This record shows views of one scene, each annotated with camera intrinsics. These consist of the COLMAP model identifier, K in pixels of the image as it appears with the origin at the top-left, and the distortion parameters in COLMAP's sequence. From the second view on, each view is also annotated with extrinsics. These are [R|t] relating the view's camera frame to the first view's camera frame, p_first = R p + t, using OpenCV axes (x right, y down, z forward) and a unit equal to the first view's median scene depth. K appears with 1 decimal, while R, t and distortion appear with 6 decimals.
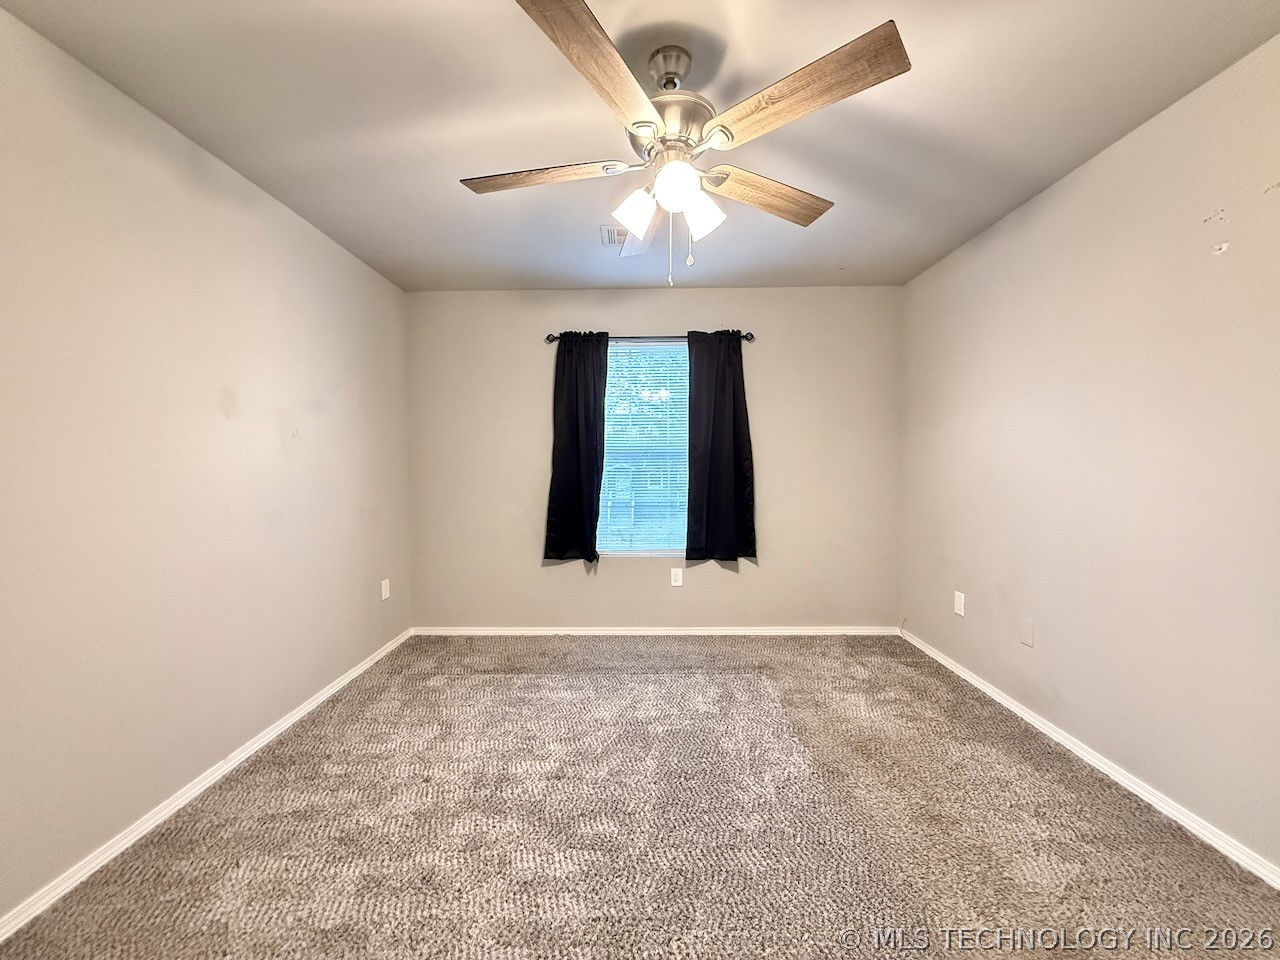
lens RADIAL K [[507.6, 0, 640.0], [0, 507.6, 480.0], [0, 0, 1]] dist [0.000079, 0.000229]
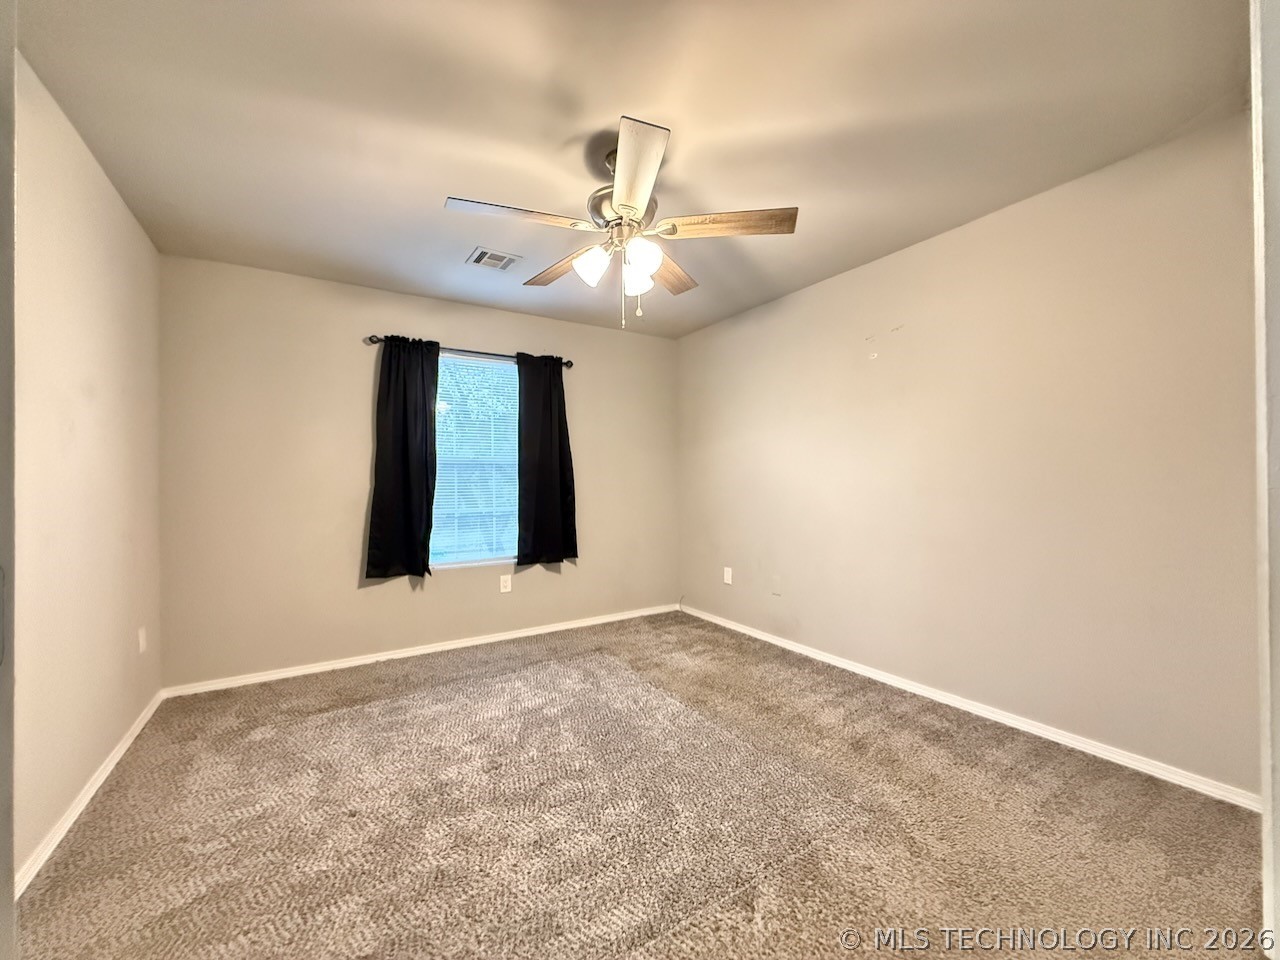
lens RADIAL K [[507.6, 0, 640.0], [0, 507.6, 480.0], [0, 0, 1]] dist [0.000079, 0.000229]
pose [[0.841473, -0.000148, 0.540299, -0.276404], [0.020398, 0.999296, -0.031495, 0.018087], [-0.539914, 0.037523, 0.840883, -0.037844]]
